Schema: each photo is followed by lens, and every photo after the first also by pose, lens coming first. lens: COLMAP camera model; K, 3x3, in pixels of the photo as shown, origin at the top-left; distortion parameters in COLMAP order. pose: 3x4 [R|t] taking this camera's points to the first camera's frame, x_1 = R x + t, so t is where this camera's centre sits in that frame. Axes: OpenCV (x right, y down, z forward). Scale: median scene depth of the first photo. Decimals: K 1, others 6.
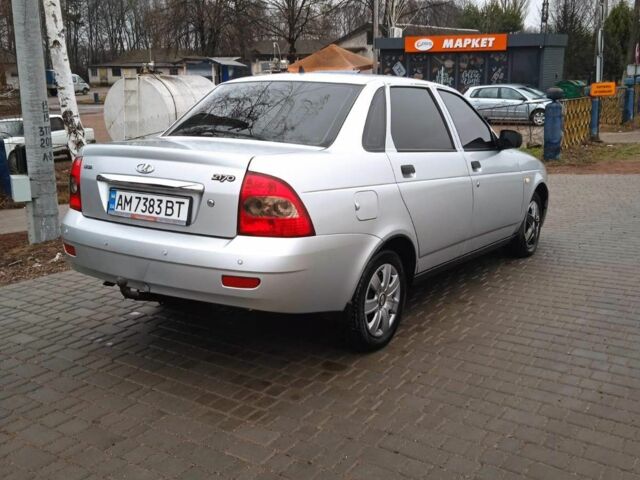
lens RADIAL K [[691.9, 0, 325.6], [0, 691.9, 240.0], [0, 0, 1]] dist [0.048009, -0.034538]
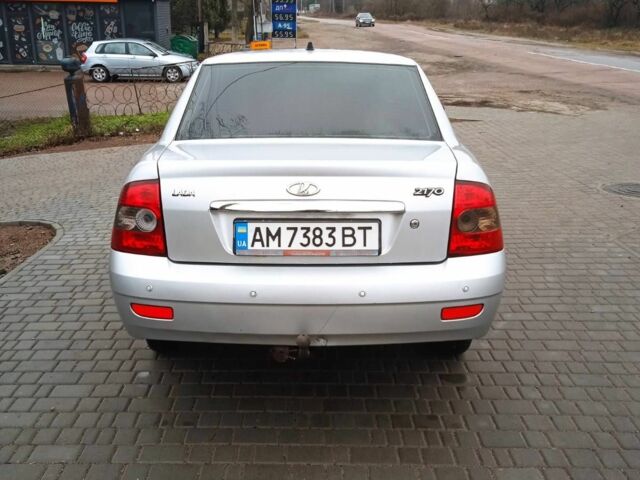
lens RADIAL K [[691.9, 0, 325.6], [0, 691.9, 240.0], [0, 0, 1]] dist [0.048009, -0.034538]
pose [[0.837280, -0.149343, 0.525984, -0.639308], [0.115185, 0.988564, 0.097328, -0.117717], [-0.534504, -0.020906, 0.844907, 0.342675]]
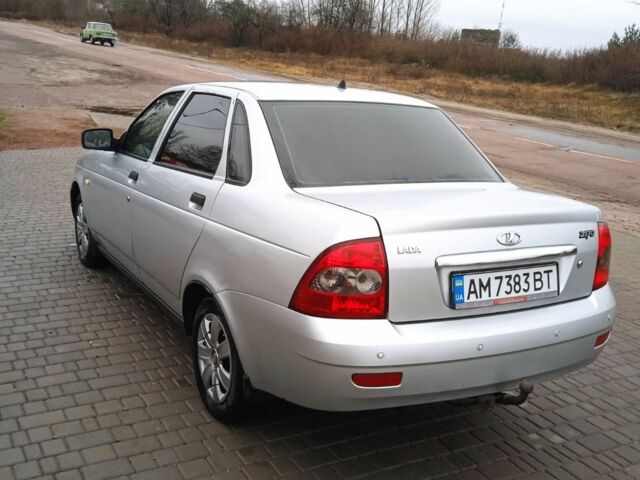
lens RADIAL K [[691.9, 0, 325.6], [0, 691.9, 240.0], [0, 0, 1]] dist [0.048009, -0.034538]
pose [[0.465920, -0.184327, 0.865414, -1.020903], [0.118693, 0.982241, 0.145309, -0.237066], [-0.876830, 0.035016, 0.479524, 0.798670]]
